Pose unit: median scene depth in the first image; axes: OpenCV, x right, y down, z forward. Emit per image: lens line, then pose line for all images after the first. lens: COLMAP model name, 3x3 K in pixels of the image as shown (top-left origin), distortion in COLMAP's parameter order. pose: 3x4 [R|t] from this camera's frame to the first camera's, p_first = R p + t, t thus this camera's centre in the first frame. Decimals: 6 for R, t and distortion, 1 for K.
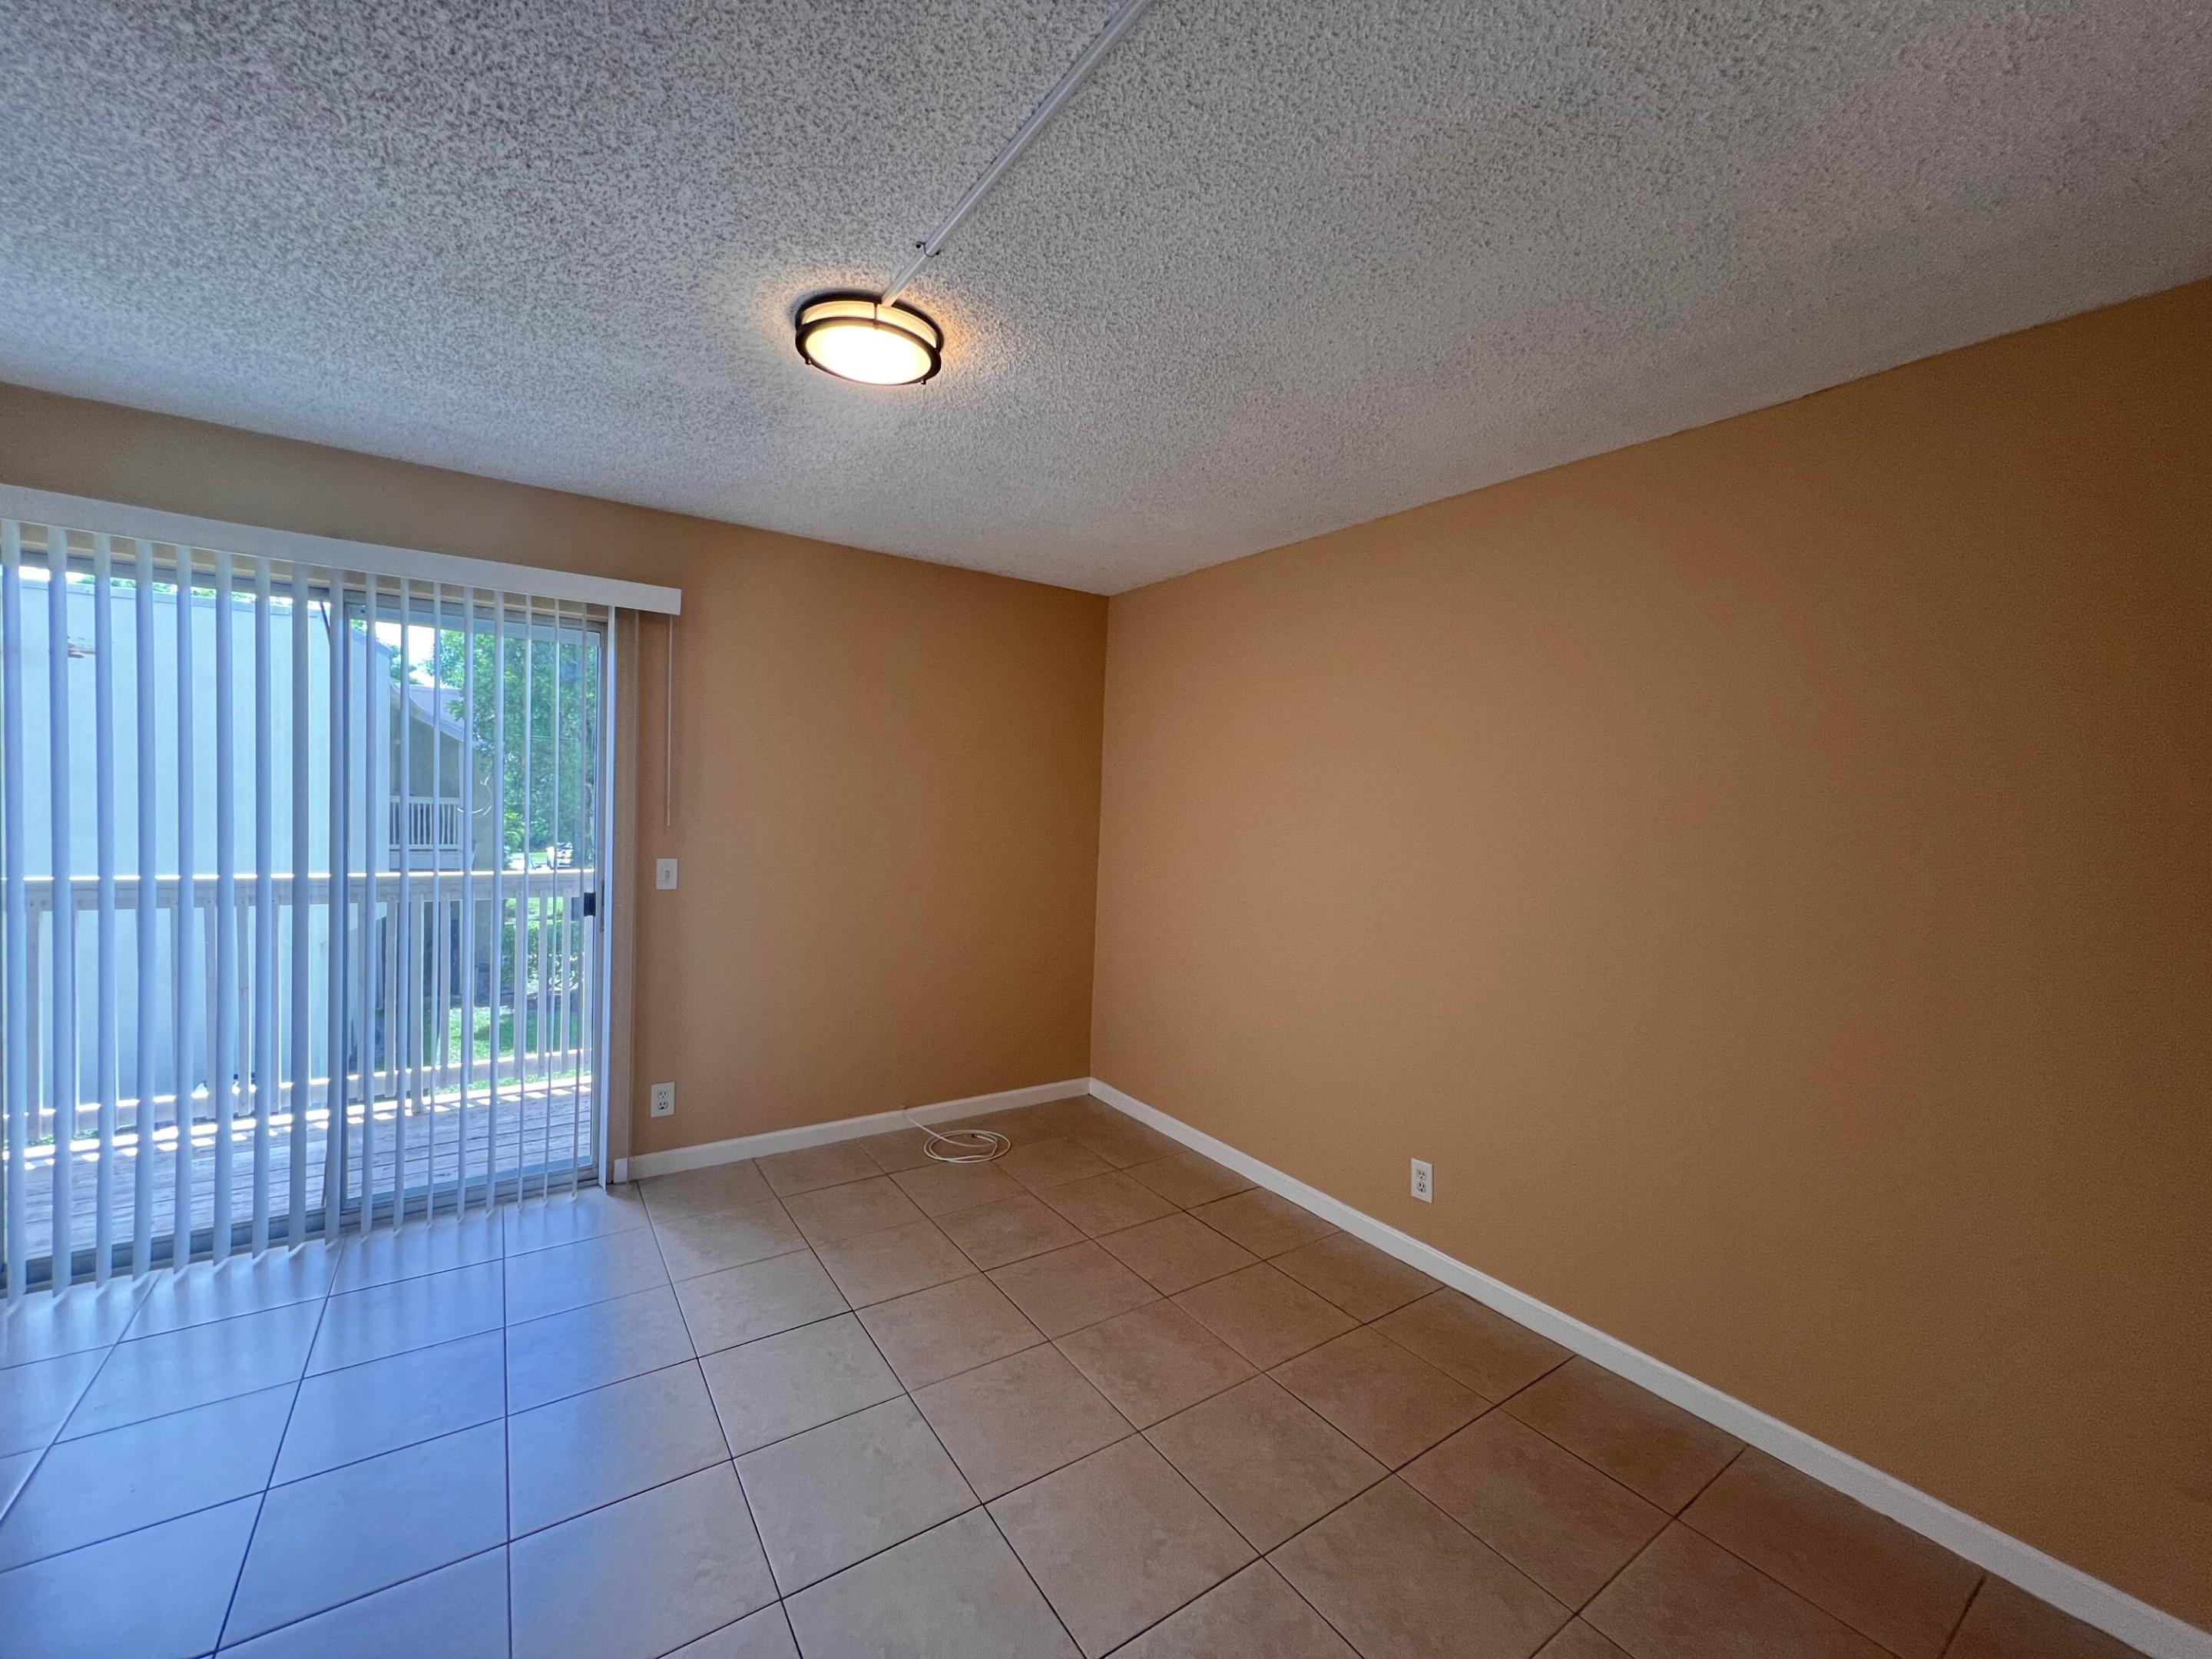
lens RADIAL K [[883.5, 0, 1109.5], [0, 883.5, 830.4], [0, 0, 1]] dist [-0.001682, 0.000723]
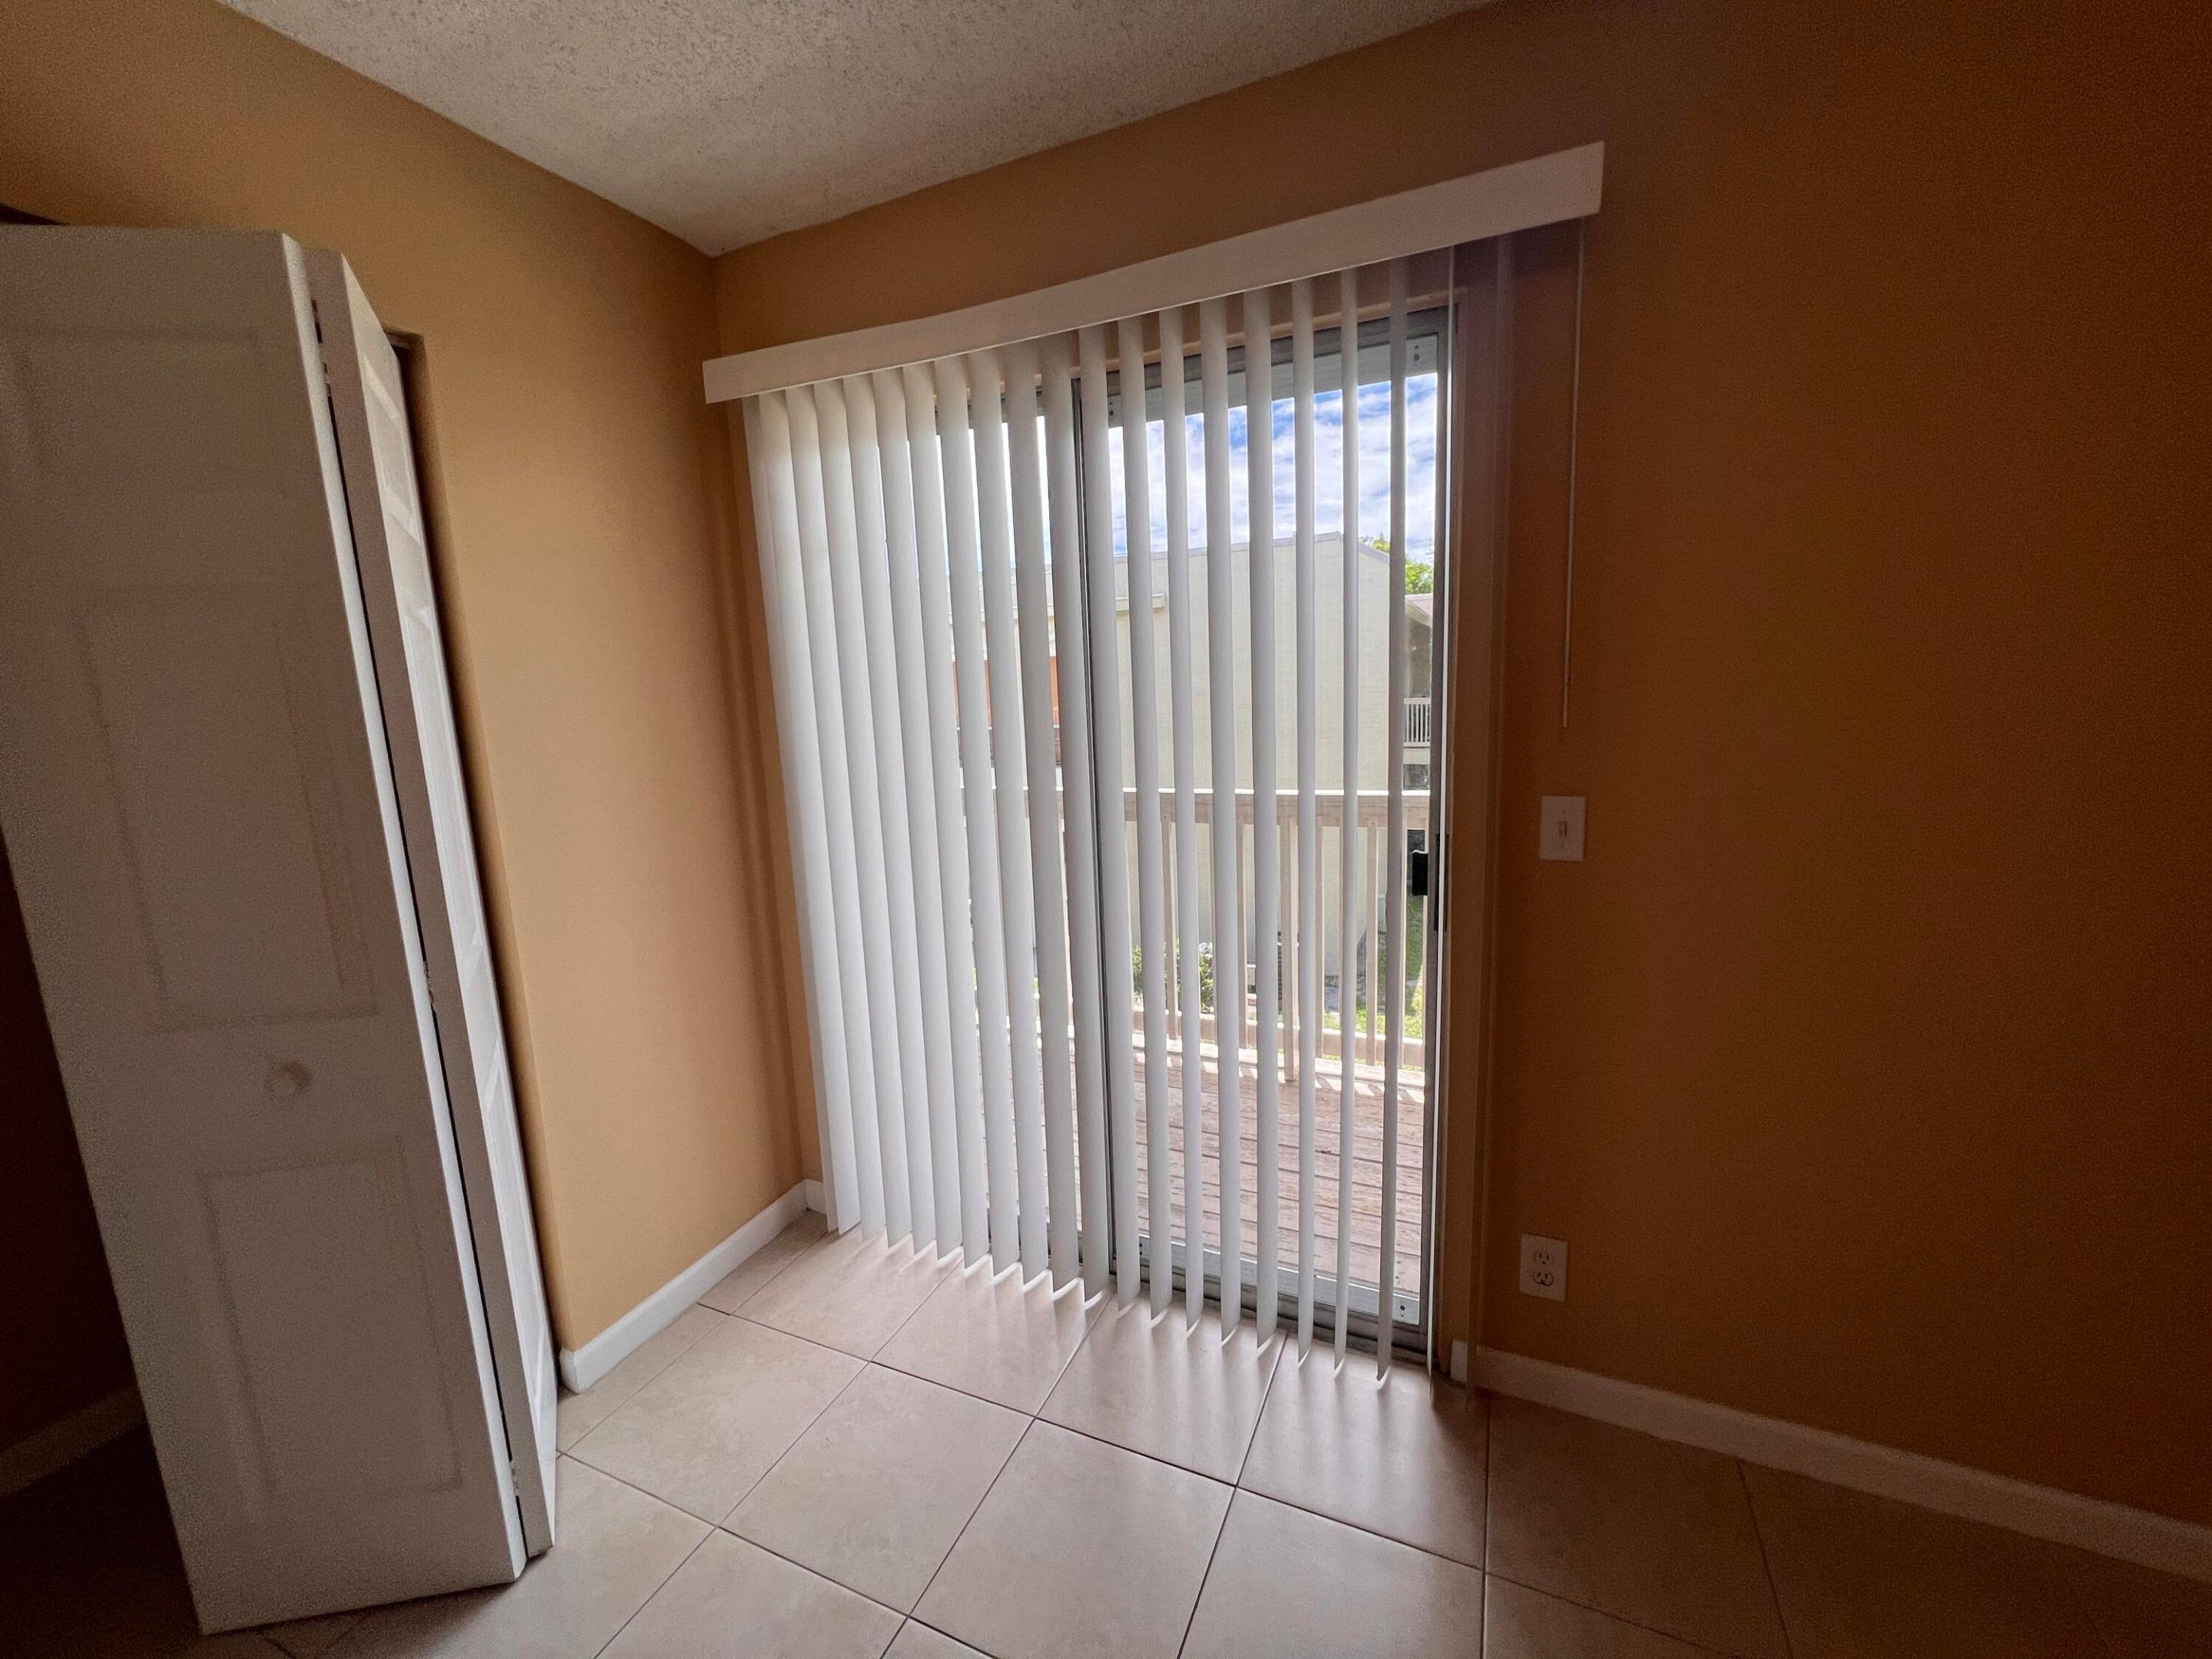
lens RADIAL K [[883.5, 0, 1109.5], [0, 883.5, 830.4], [0, 0, 1]] dist [-0.001682, 0.000723]
pose [[0.513504, 0.077511, -0.854579, -0.330005], [0.026229, 0.994029, 0.105920, -0.009373], [0.857686, -0.076805, 0.508405, 0.824210]]
